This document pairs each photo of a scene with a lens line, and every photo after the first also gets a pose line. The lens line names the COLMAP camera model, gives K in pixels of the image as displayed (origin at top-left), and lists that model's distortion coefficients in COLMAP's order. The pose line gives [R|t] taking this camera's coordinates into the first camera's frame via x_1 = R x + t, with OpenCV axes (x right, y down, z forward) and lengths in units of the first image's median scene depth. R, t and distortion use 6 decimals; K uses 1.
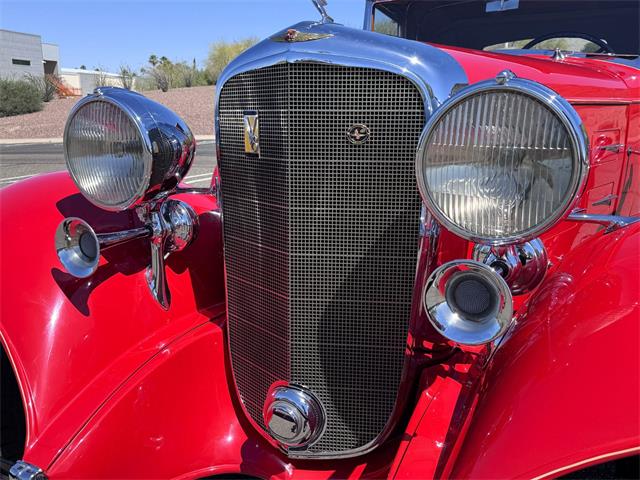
lens RADIAL K [[548.1, 0, 320.0], [0, 548.1, 240.0], [0, 0, 1]] dist [-0.064633, 0.000529]
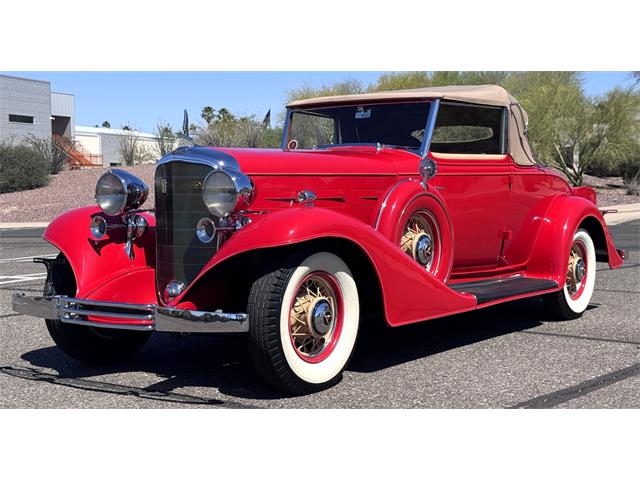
lens RADIAL K [[1130.3, 0, 320.0], [0, 1130.3, 240.0], [0, 0, 1]] dist [0.157319, 0.013229]
pose [[0.976932, -0.000657, -0.213551, 1.547013], [-0.039543, 0.982146, -0.183918, 0.902997], [0.209859, 0.188120, 0.959463, -3.526403]]
